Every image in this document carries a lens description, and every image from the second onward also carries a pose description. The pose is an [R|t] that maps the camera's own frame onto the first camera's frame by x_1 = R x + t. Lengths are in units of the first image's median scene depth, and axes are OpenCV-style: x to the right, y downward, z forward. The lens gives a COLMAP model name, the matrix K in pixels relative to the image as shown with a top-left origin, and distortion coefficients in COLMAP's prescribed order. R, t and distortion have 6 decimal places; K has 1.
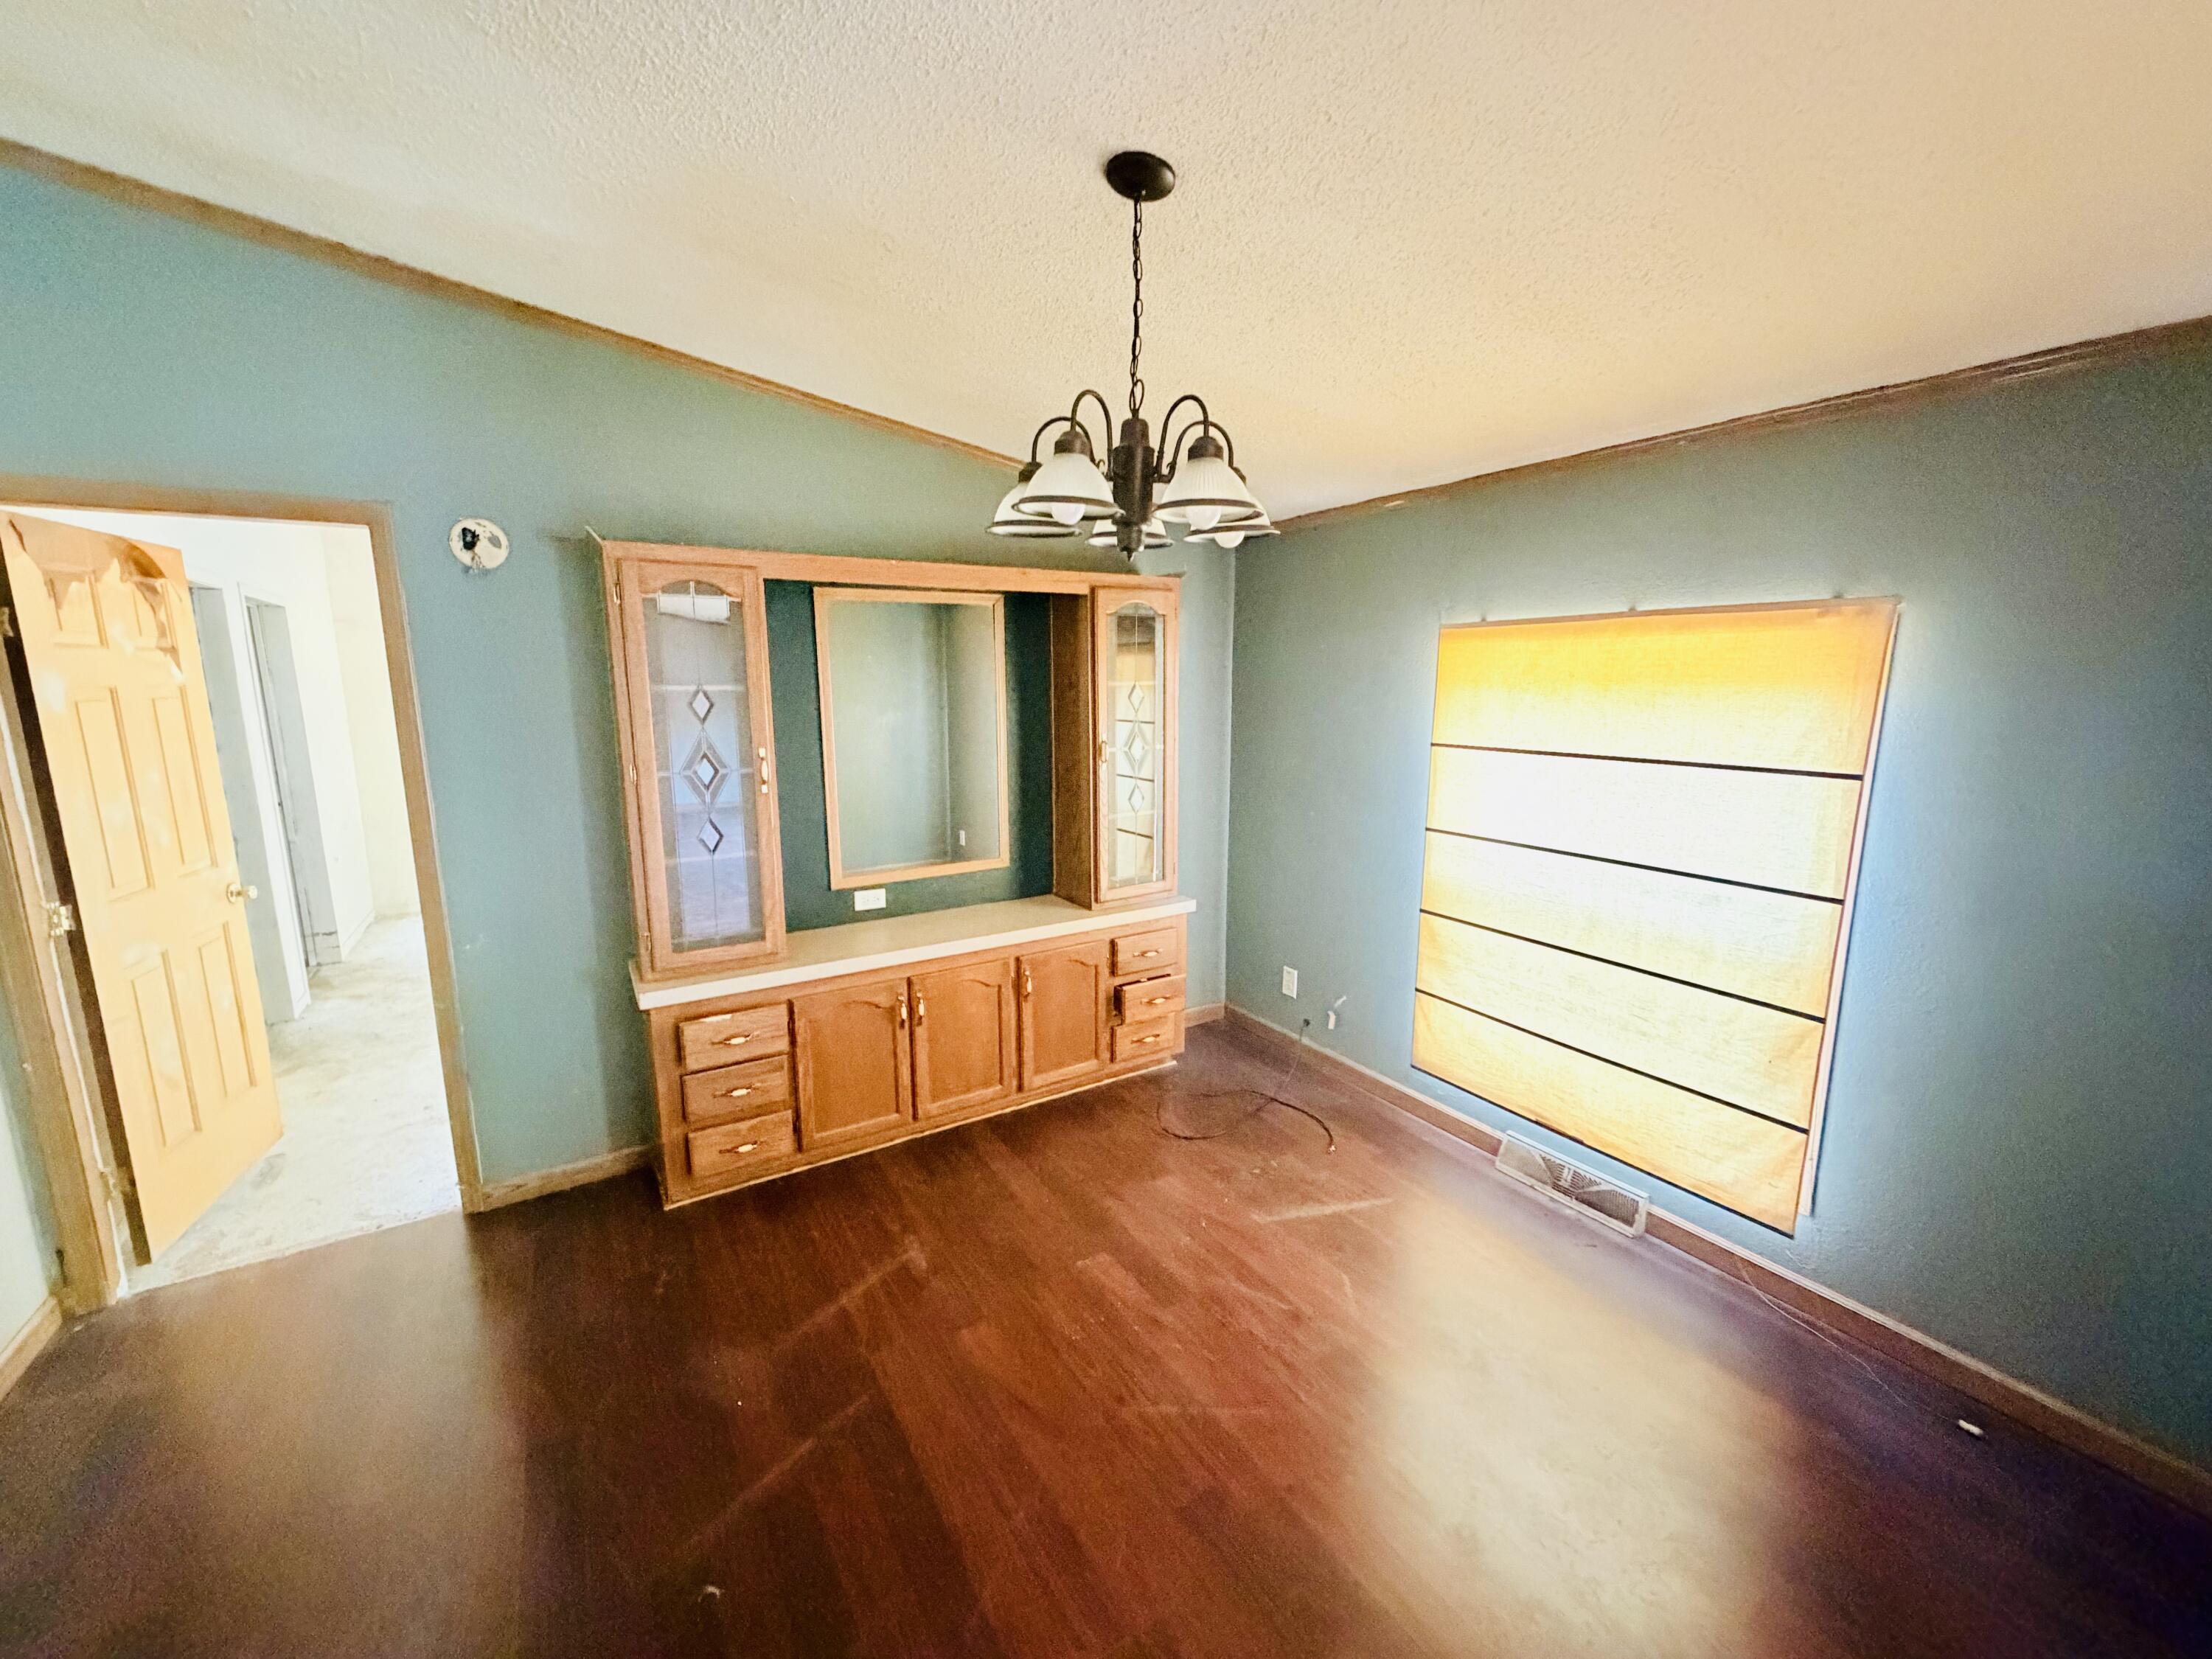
lens RADIAL K [[883.9, 0, 1094.6], [0, 883.9, 830.4], [0, 0, 1]] dist [0.001609, 0.000285]
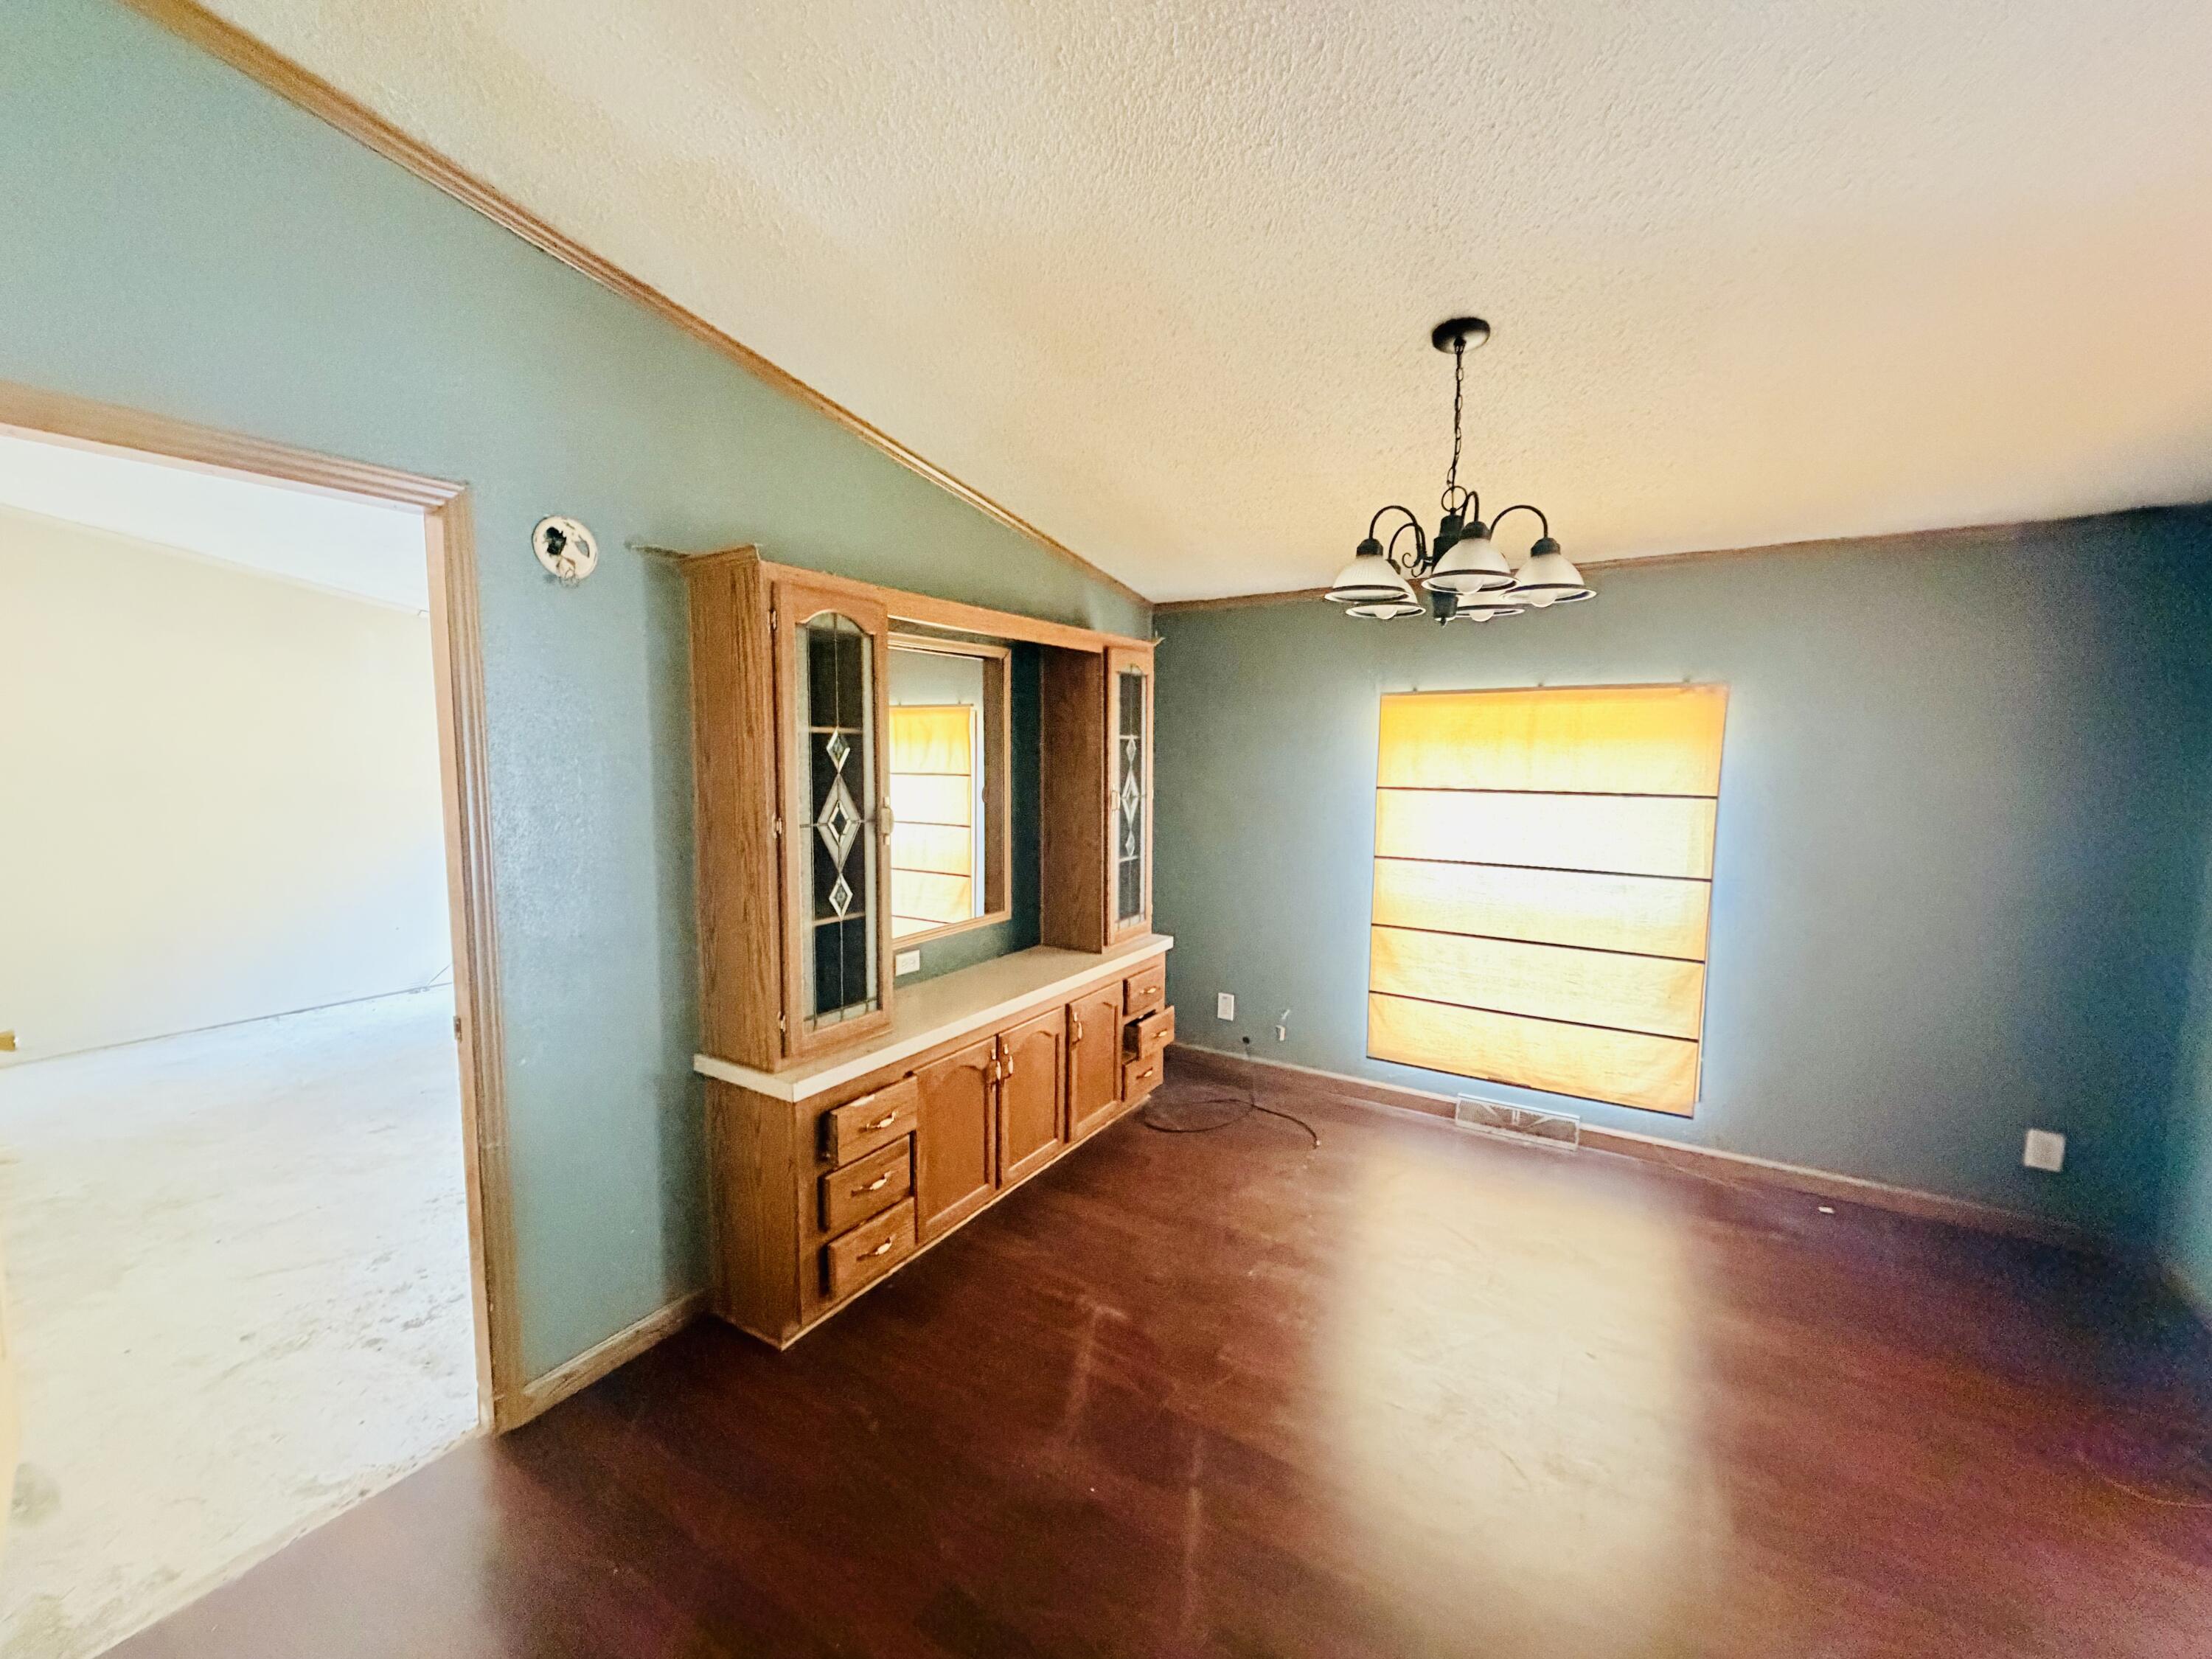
lens RADIAL K [[883.9, 0, 1097.8], [0, 883.9, 830.3], [0, 0, 1]] dist [0.001609, 0.000285]
pose [[0.895079, -0.032872, 0.444695, -0.569111], [0.068784, 0.995521, -0.064859, 0.016302], [-0.440571, 0.088642, 0.893331, 0.080149]]
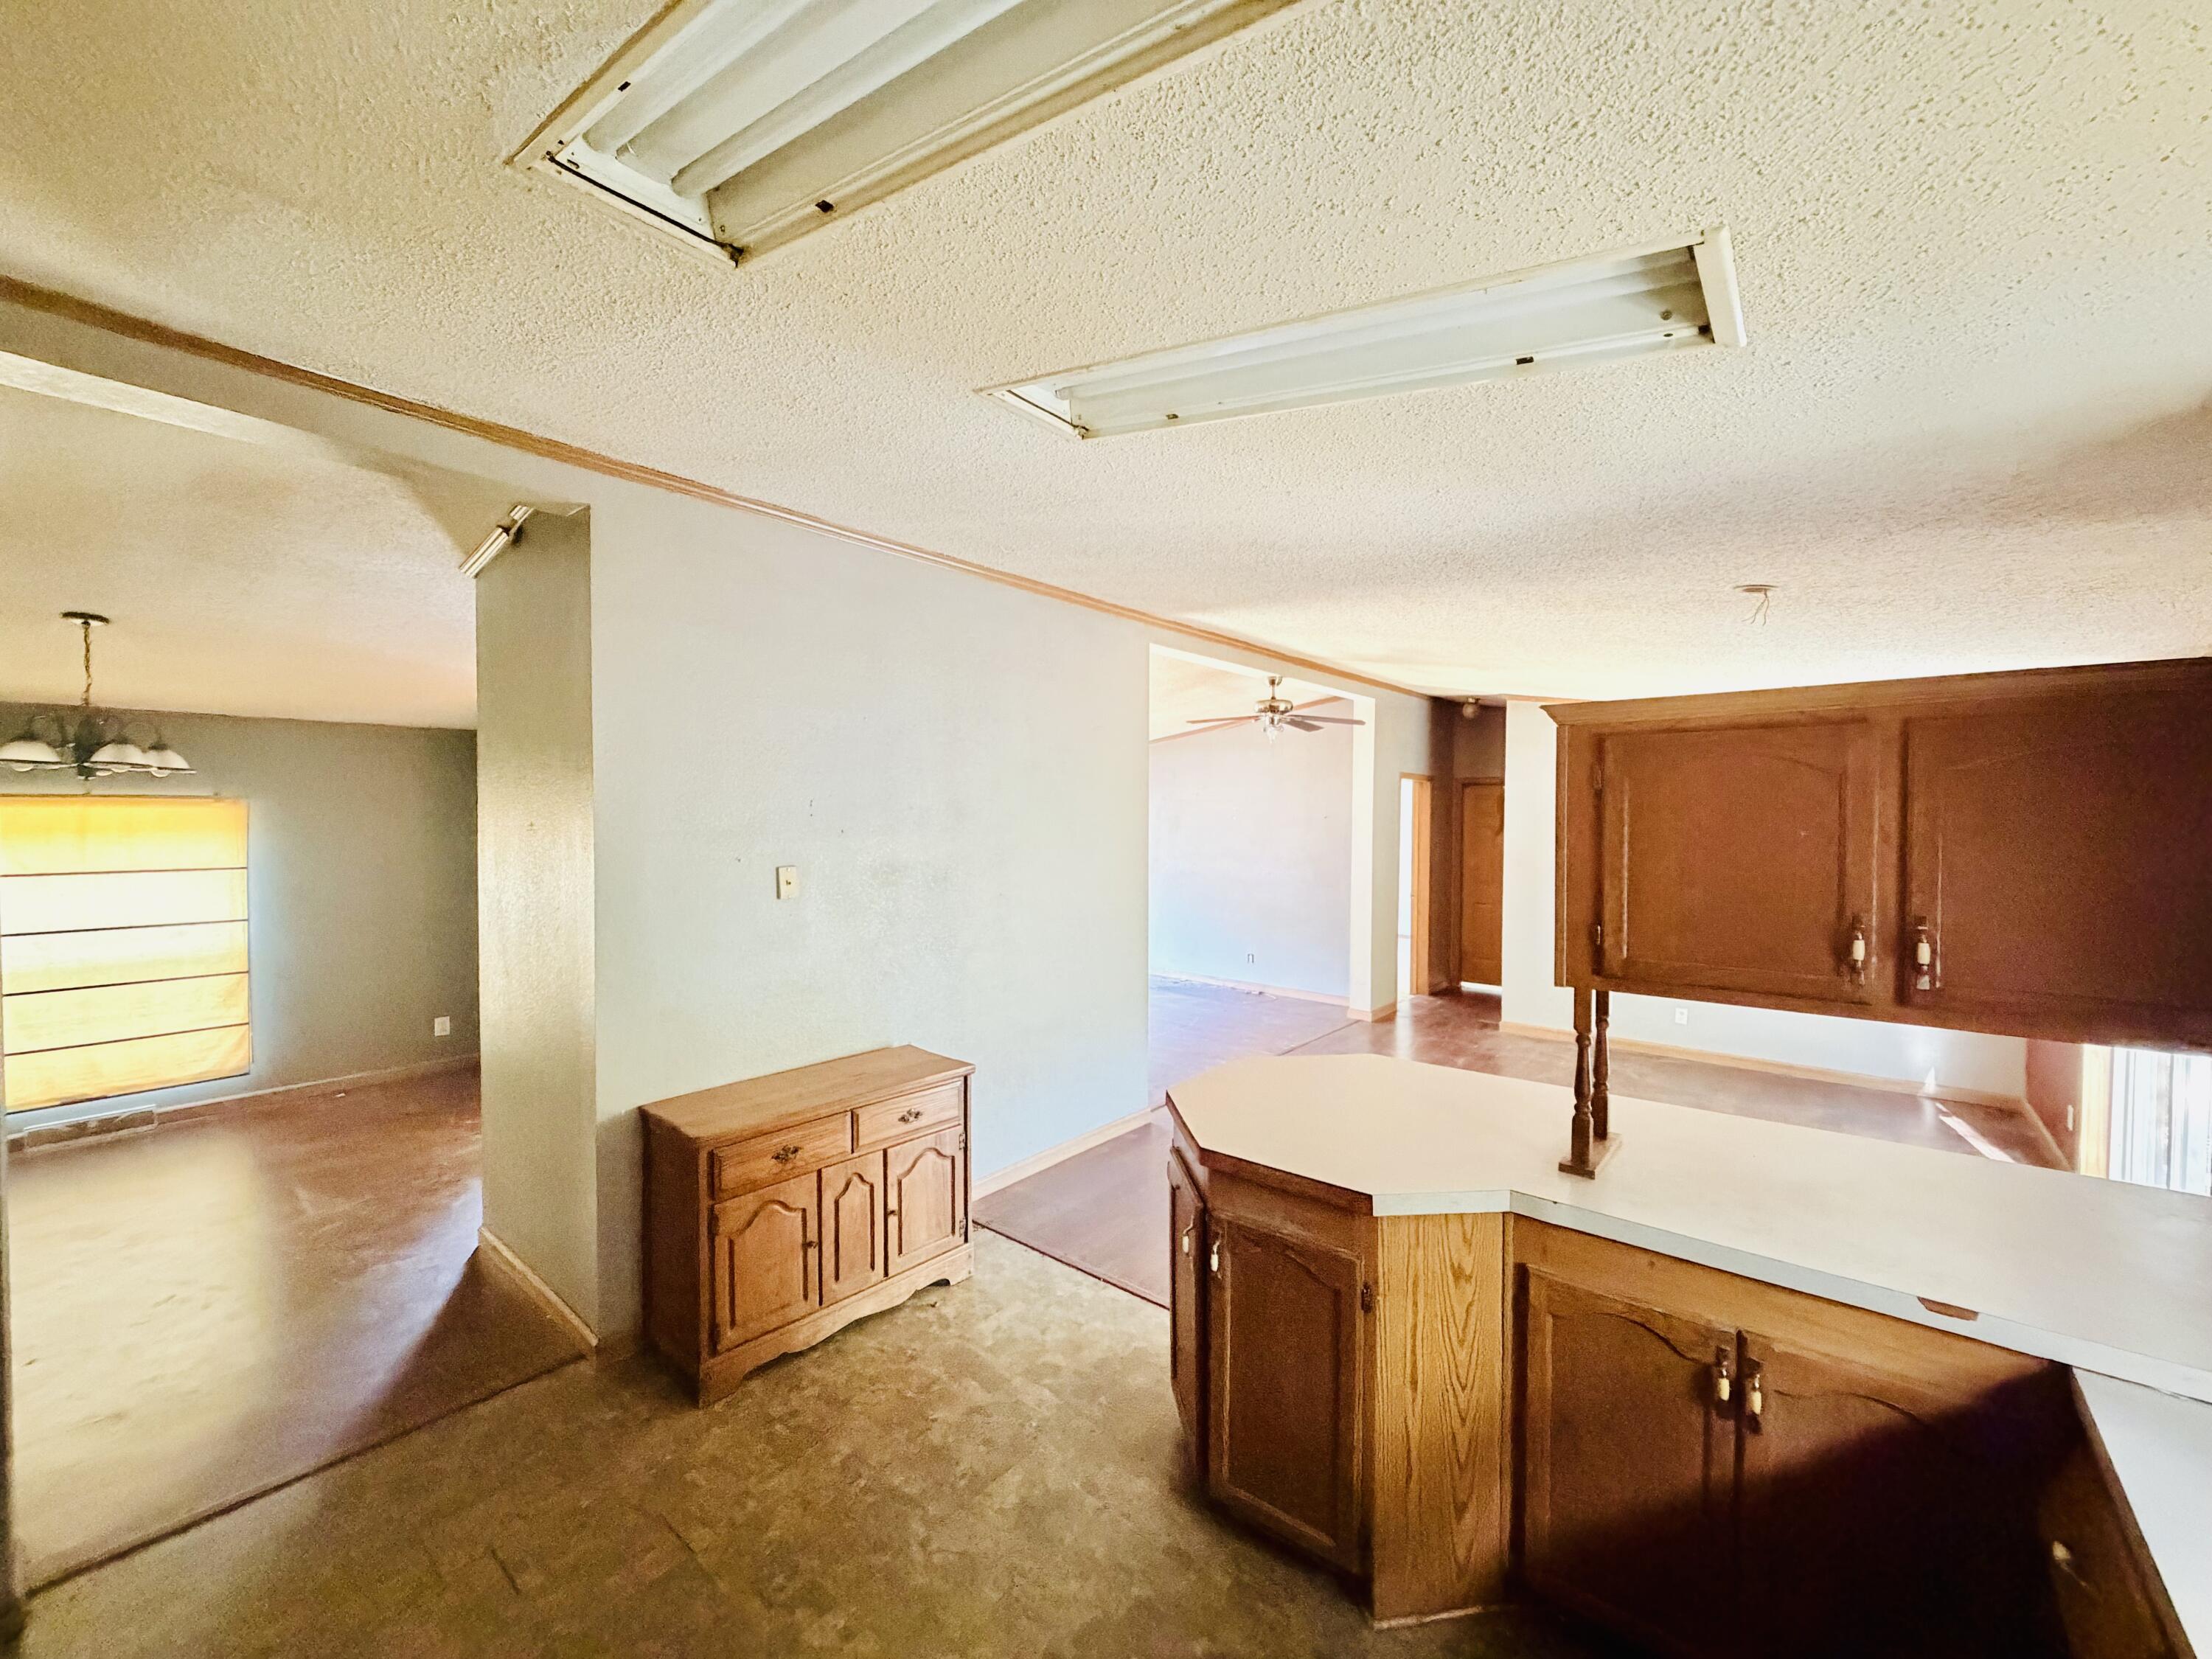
lens RADIAL K [[883.9, 0, 1115.7], [0, 883.9, 833.1], [0, 0, 1]] dist [0.001609, 0.000285]
pose [[-0.327016, -0.023149, 0.944735, -1.655339], [0.158105, 0.984269, 0.078845, 0.023125], [-0.931699, 0.175151, -0.318212, -0.357923]]
